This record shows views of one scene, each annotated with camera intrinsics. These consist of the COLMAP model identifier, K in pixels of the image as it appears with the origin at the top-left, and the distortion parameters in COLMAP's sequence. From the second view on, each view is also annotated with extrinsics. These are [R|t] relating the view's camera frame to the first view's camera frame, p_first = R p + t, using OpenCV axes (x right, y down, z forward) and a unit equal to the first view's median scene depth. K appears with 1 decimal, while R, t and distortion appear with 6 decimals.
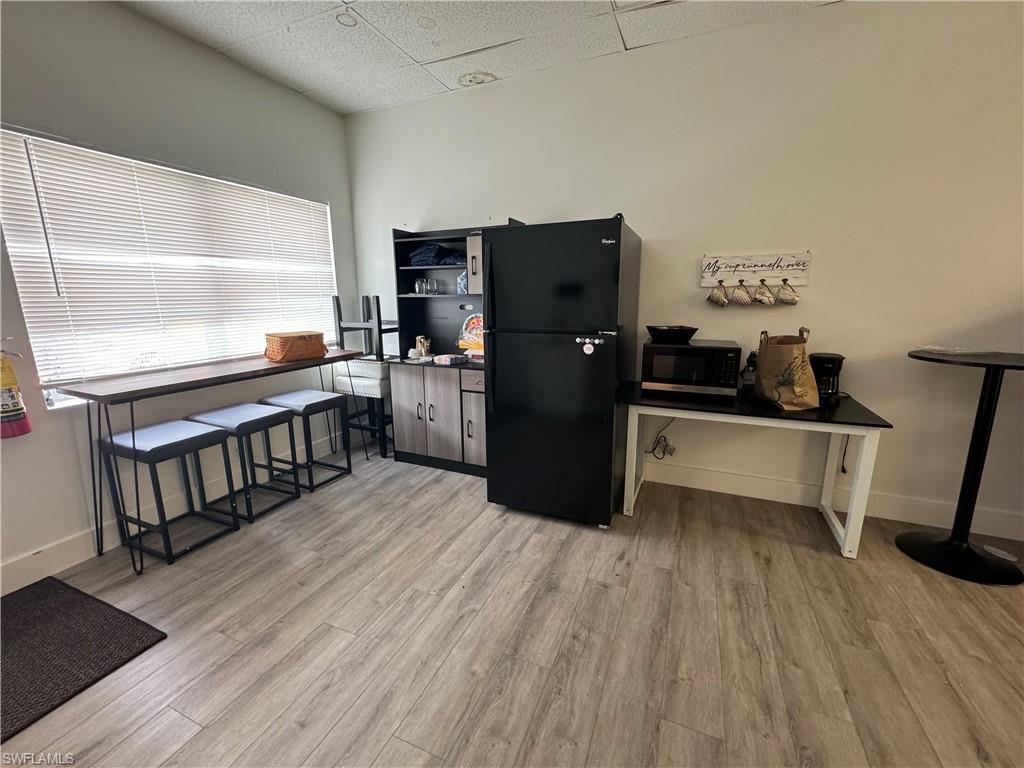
lens RADIAL K [[418.9, 0, 511.4], [0, 418.9, 382.4], [0, 0, 1]] dist [-0.000490, -0.000043]
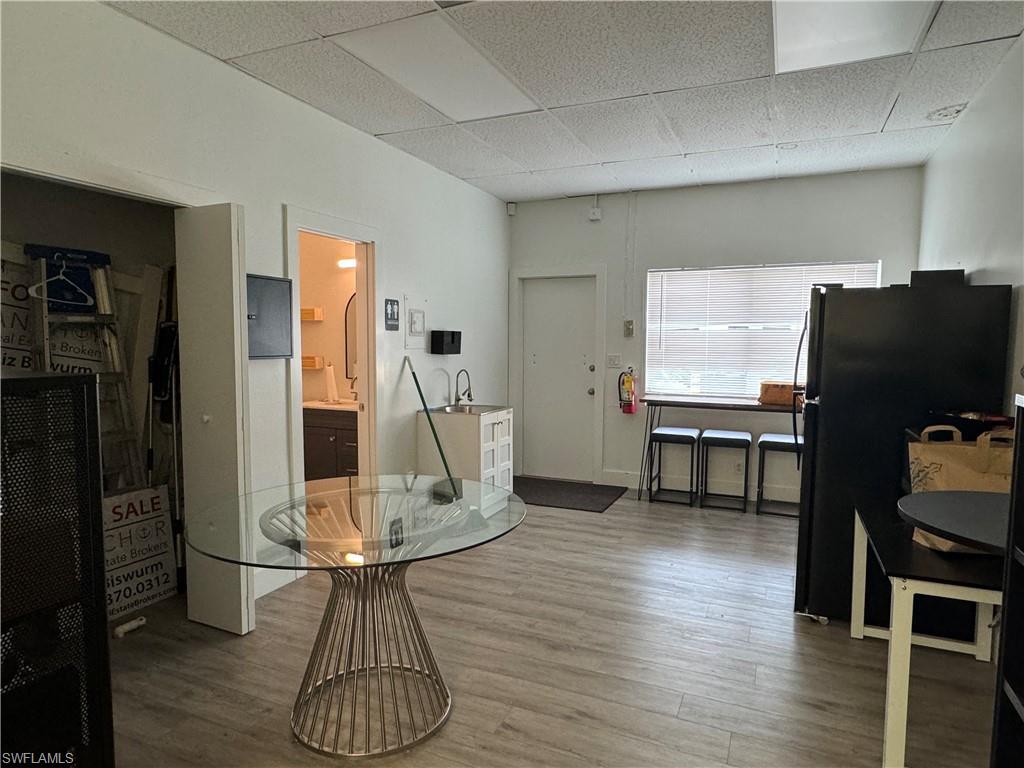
lens RADIAL K [[625.7, 0, 508.0], [0, 625.7, 386.2], [0, 0, 1]] dist [0.038172, 0.000509]
pose [[-0.004492, 0.088277, -0.996086, 1.828258], [-0.219431, 0.971731, 0.087108, -0.132874], [0.975618, 0.218964, 0.015006, 0.314793]]
